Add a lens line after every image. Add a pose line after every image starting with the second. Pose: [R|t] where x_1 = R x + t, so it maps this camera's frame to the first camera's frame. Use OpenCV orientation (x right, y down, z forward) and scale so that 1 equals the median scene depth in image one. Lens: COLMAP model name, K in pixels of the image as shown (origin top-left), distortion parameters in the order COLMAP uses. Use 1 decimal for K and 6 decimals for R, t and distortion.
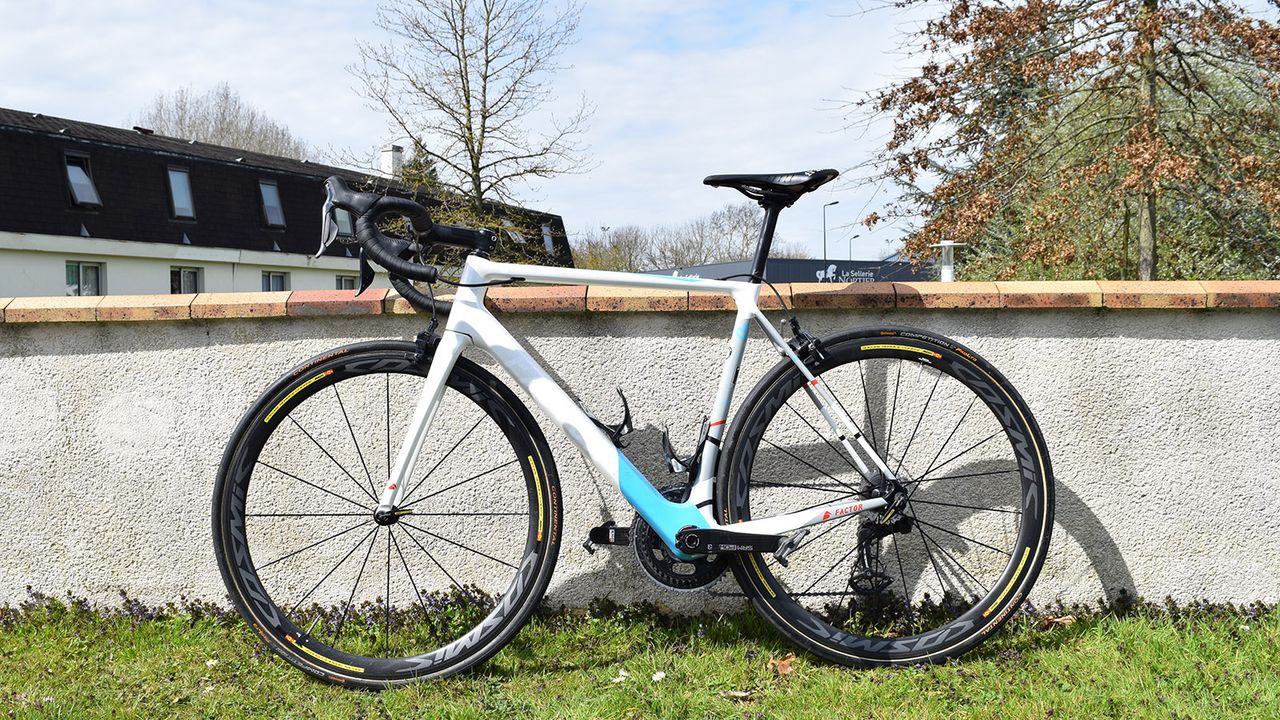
lens RADIAL K [[1192.9, 0, 592.4], [0, 1192.9, 394.7], [0, 0, 1]] dist [-0.085366, 0.006887]
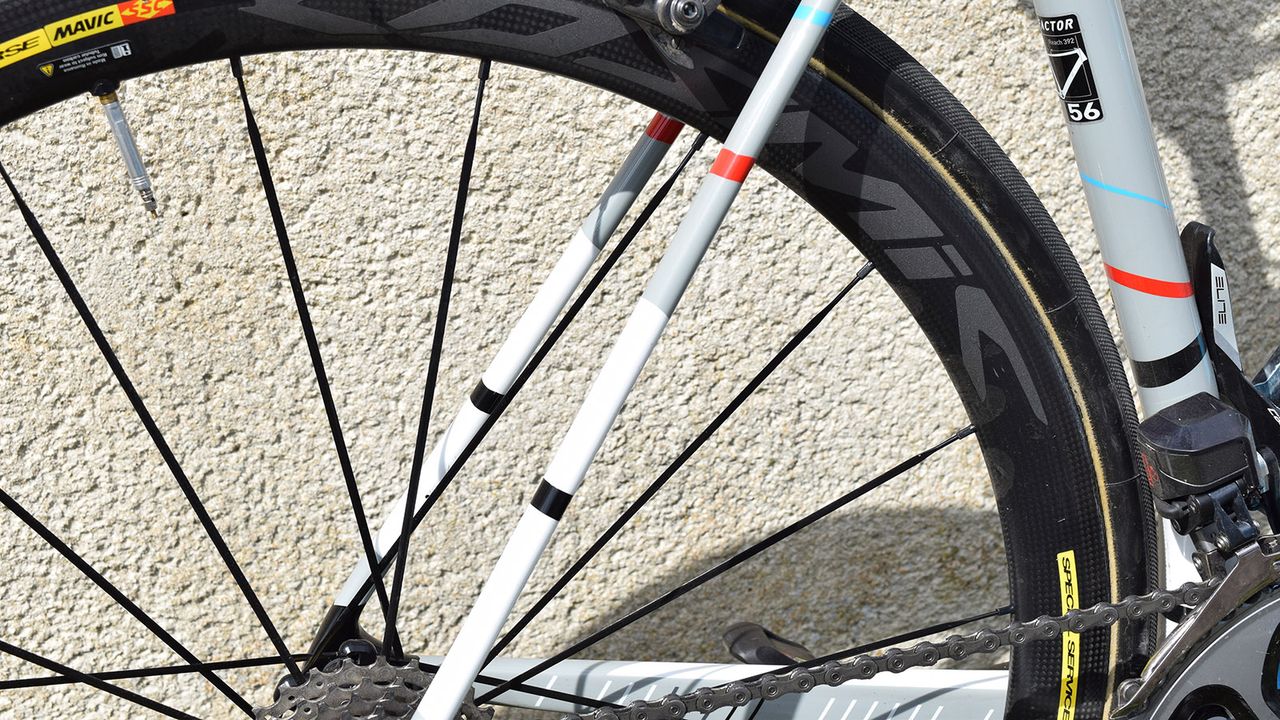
lens RADIAL K [[1742.0, 0, 633.7], [0, 1742.0, 288.7], [0, 0, 1]] dist [-0.039403, 0.027676]
pose [[0.939168, -0.138683, 0.314216, -0.206495], [0.029205, 0.943787, 0.329261, -0.063968], [-0.342216, -0.300054, 0.890425, 0.674772]]
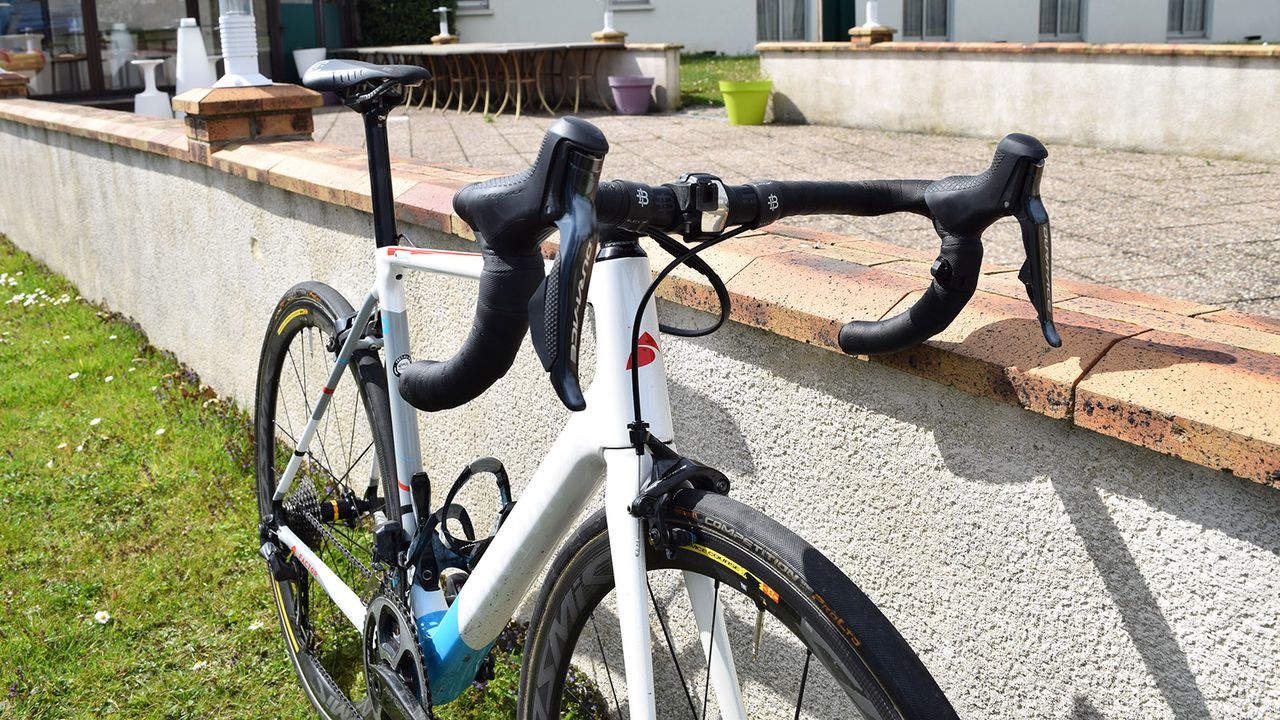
lens RADIAL K [[1167.5, 0, 638.9], [0, 1167.5, 283.8], [0, 0, 1]] dist [-0.083300, 0.012206]
pose [[0.618878, 0.164840, -0.767996, 0.414097], [-0.014839, 0.980011, 0.198389, -0.173044], [0.785347, -0.111382, 0.608953, 0.652234]]
